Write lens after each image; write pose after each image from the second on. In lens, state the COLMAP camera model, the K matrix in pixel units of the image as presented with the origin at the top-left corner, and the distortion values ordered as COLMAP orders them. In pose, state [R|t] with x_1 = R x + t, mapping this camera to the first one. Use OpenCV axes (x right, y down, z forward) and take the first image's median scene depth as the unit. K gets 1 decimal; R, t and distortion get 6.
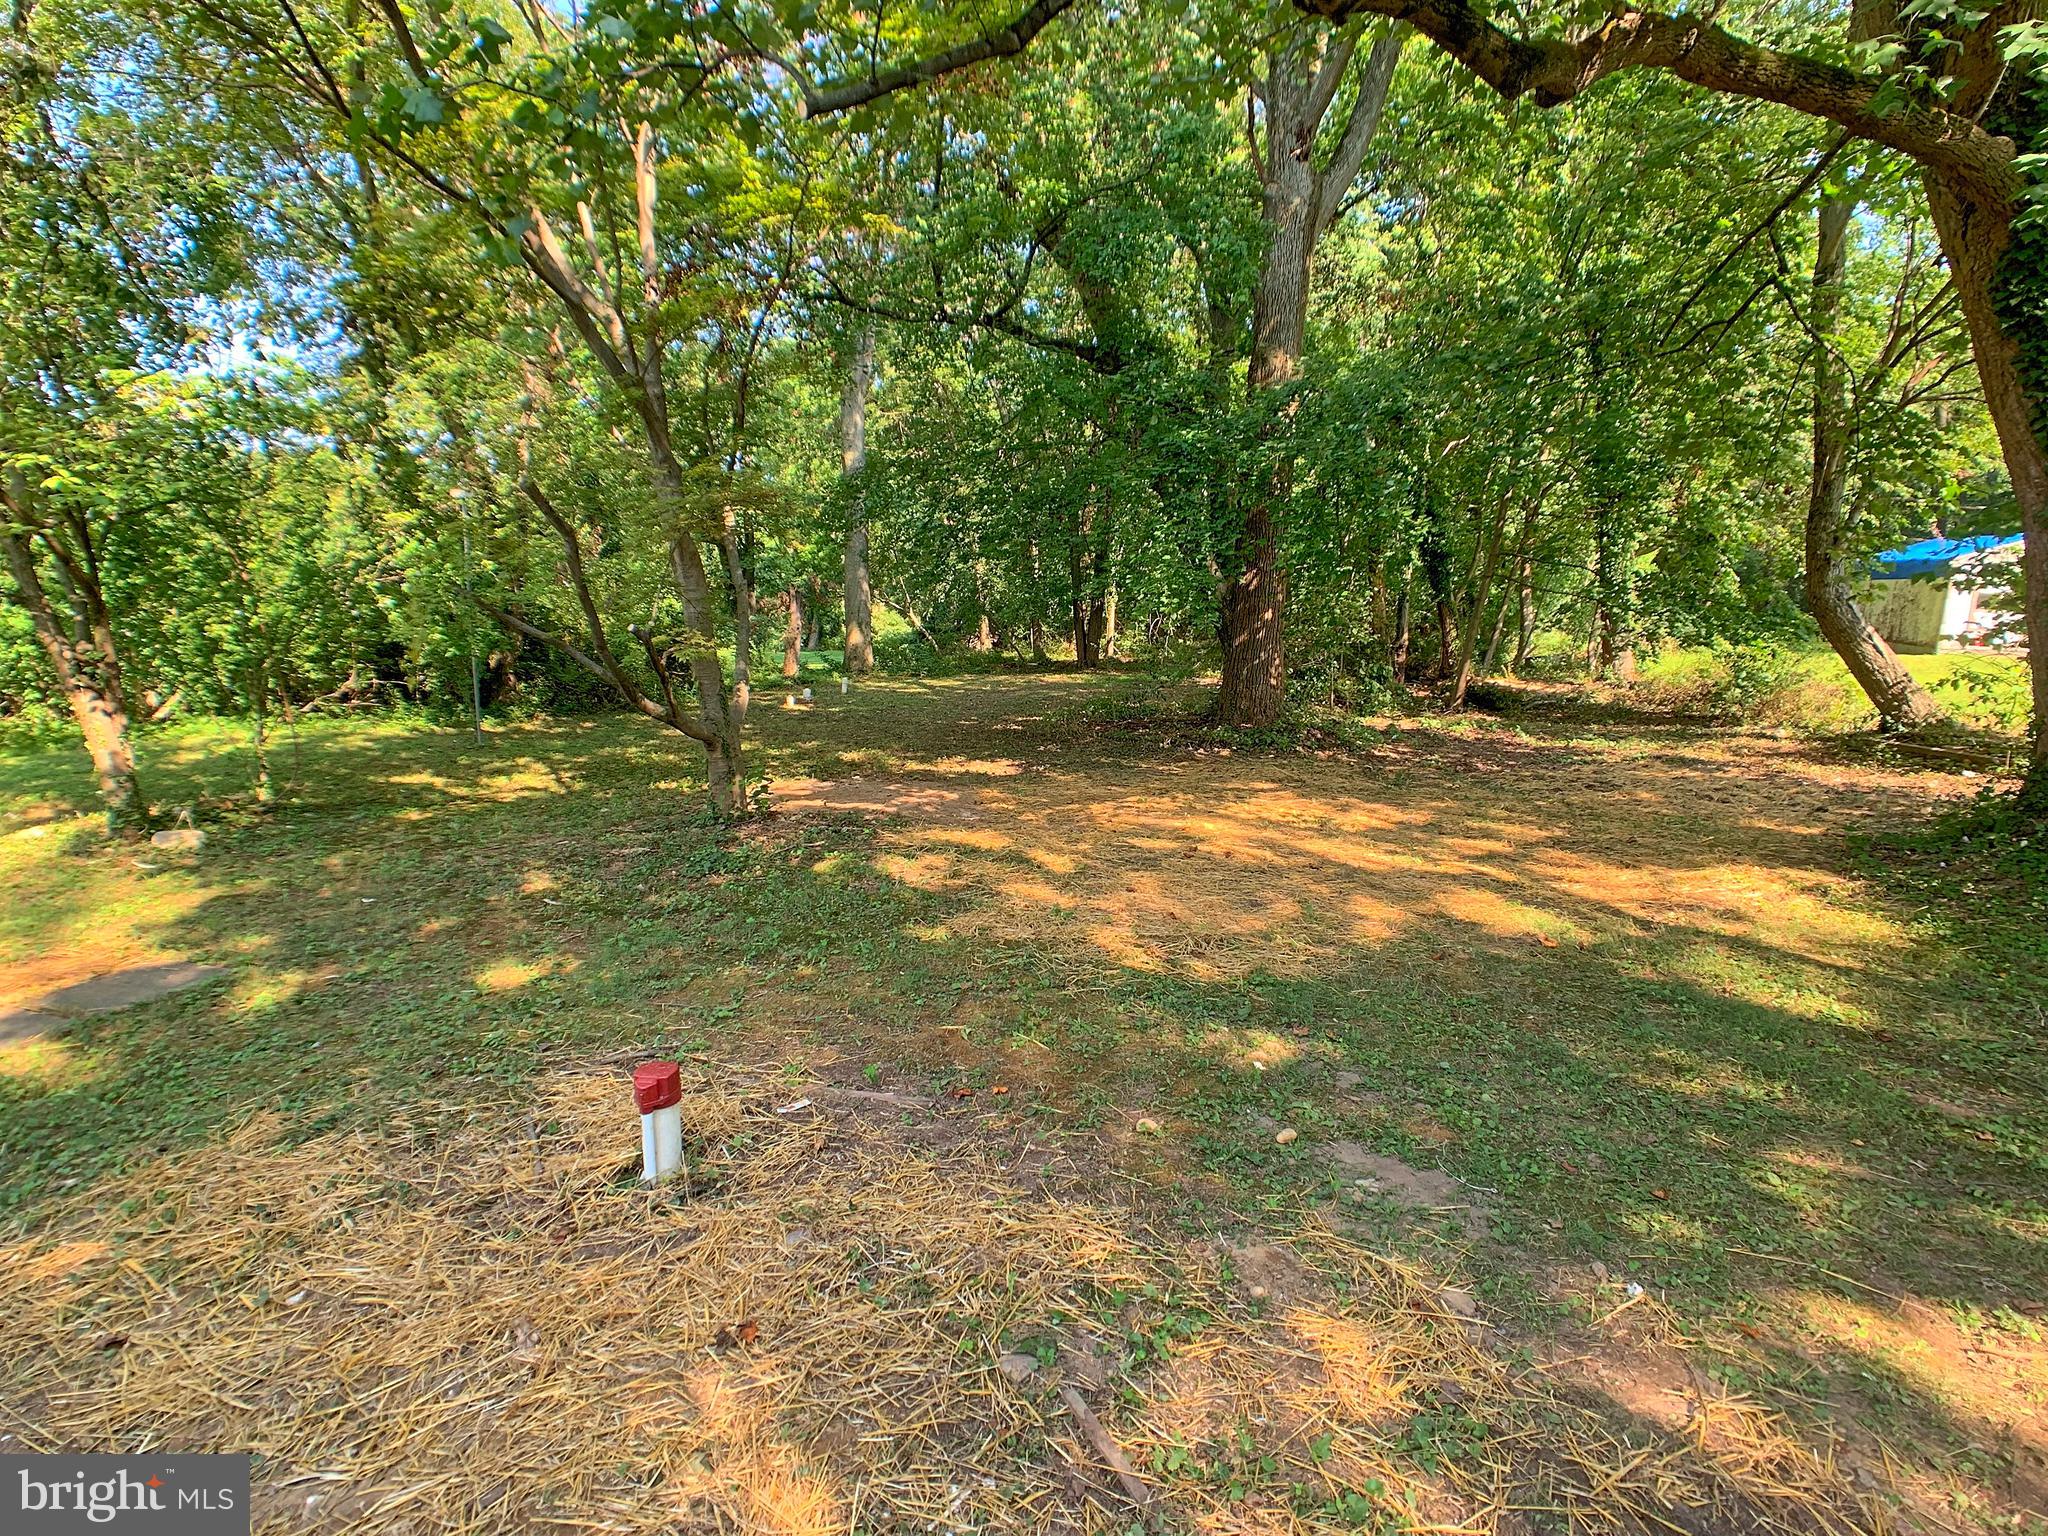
lens RADIAL K [[1016.8, 0, 1020.6], [0, 1016.8, 764.3], [0, 0, 1]] dist [-0.006726, -0.000856]
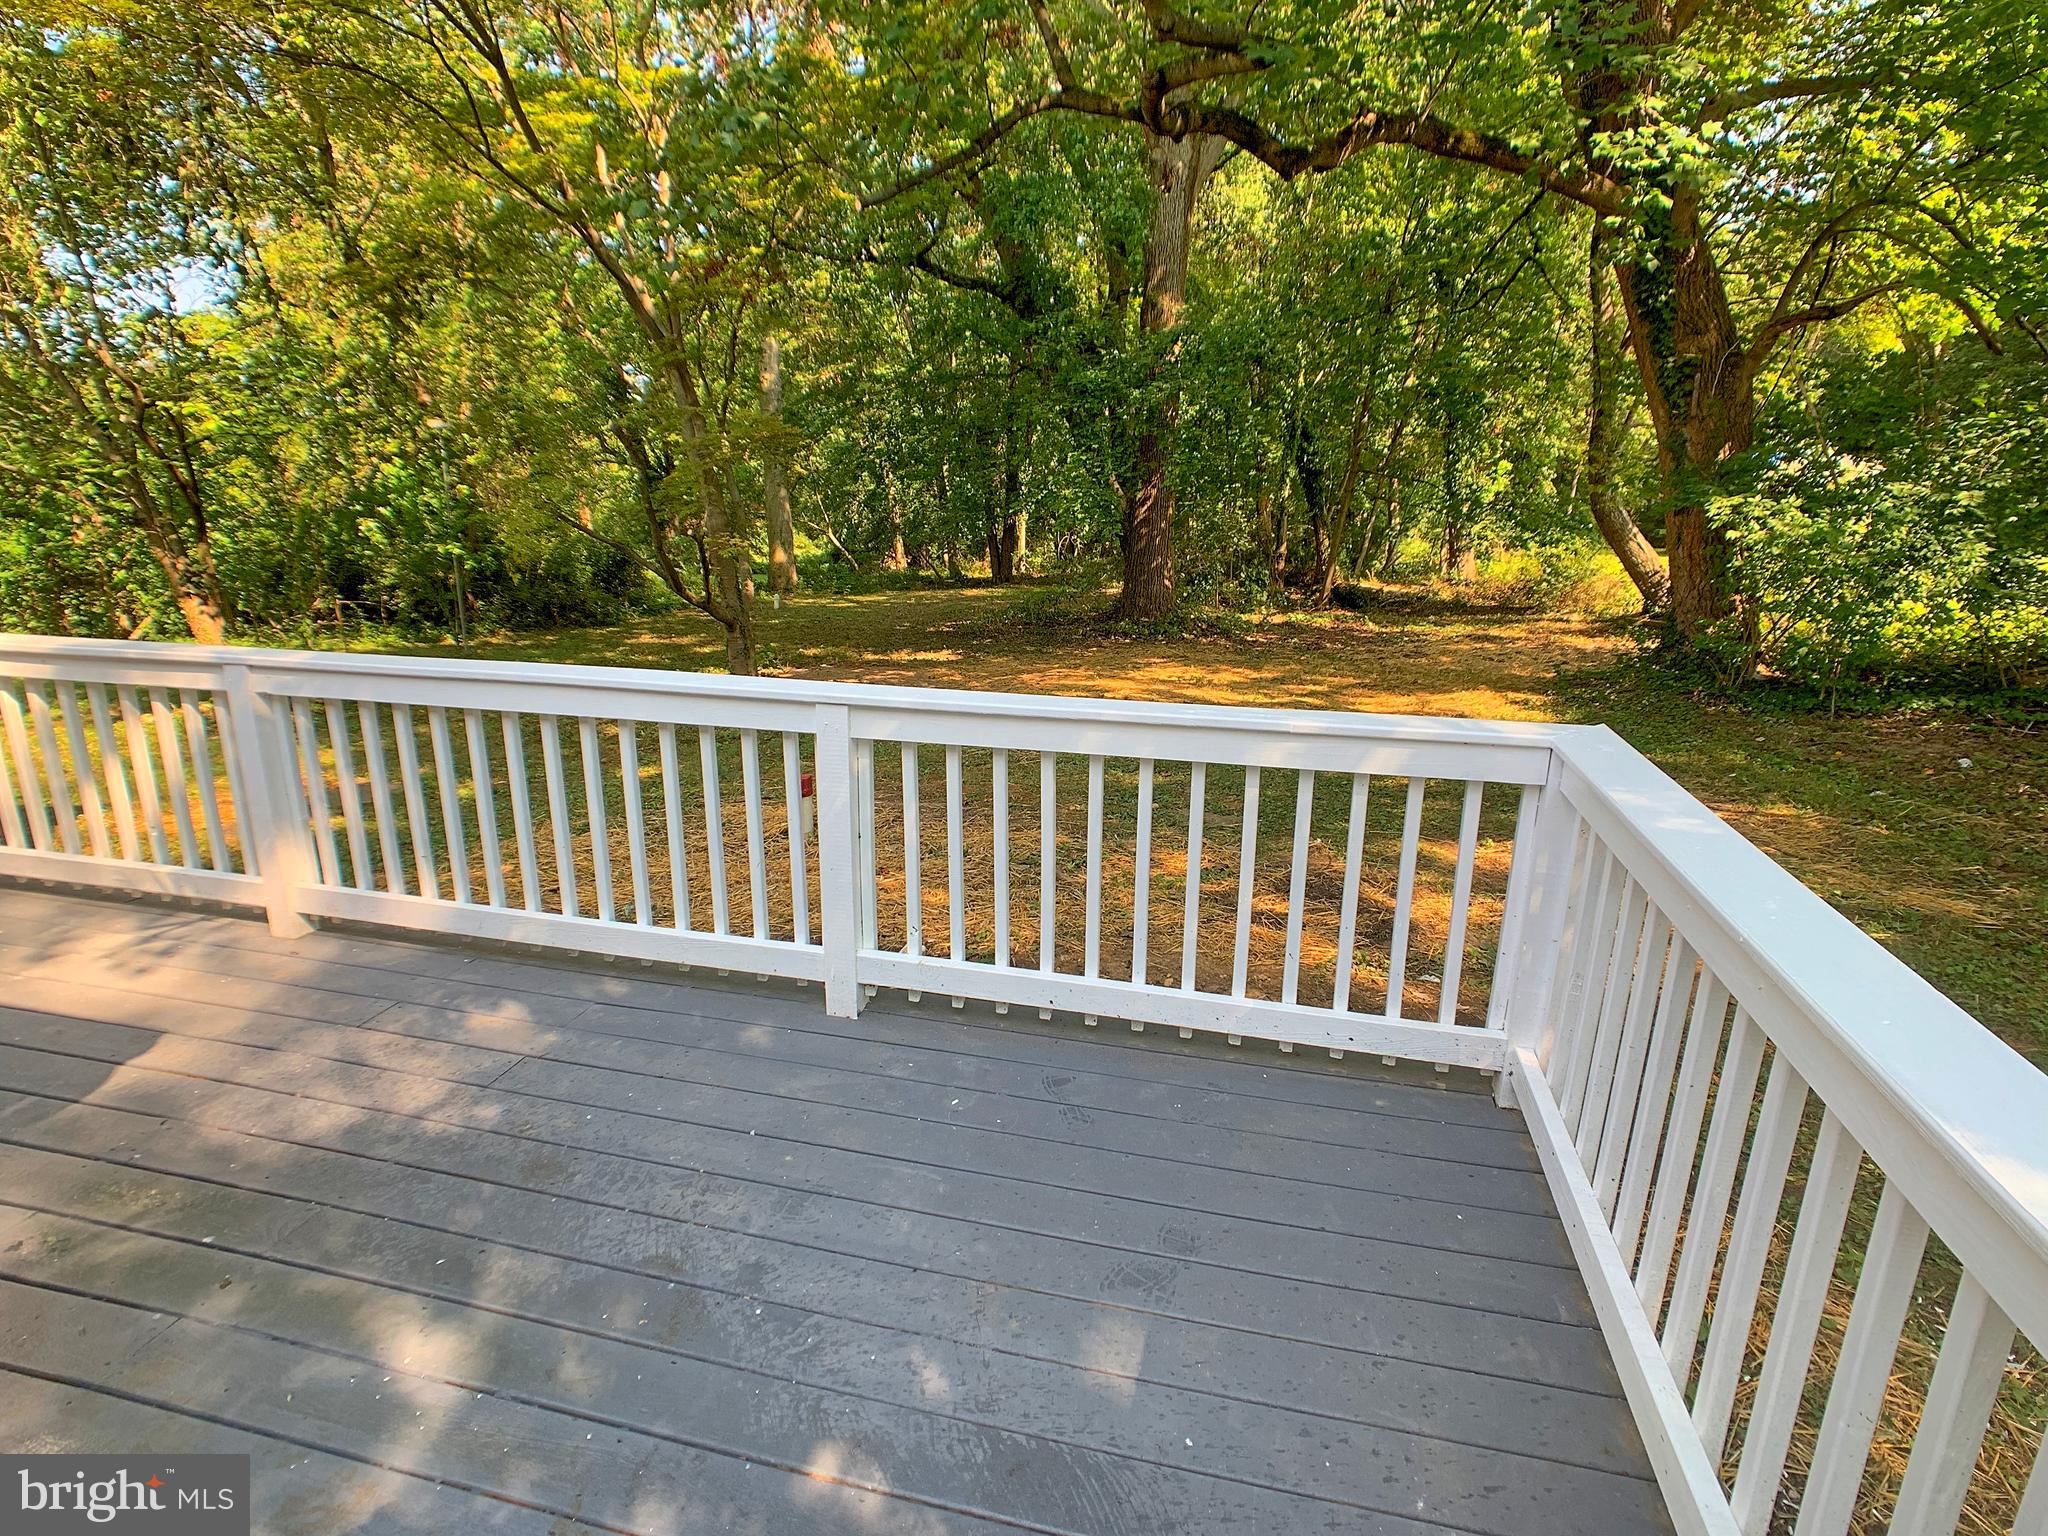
lens RADIAL K [[1016.8, 0, 1018.9], [0, 1016.8, 766.3], [0, 0, 1]] dist [-0.006726, -0.000856]
pose [[0.995921, -0.032823, 0.084051, -0.025820], [0.026356, 0.996689, 0.076924, 0.031884], [-0.086298, -0.074395, 0.993488, -0.156889]]
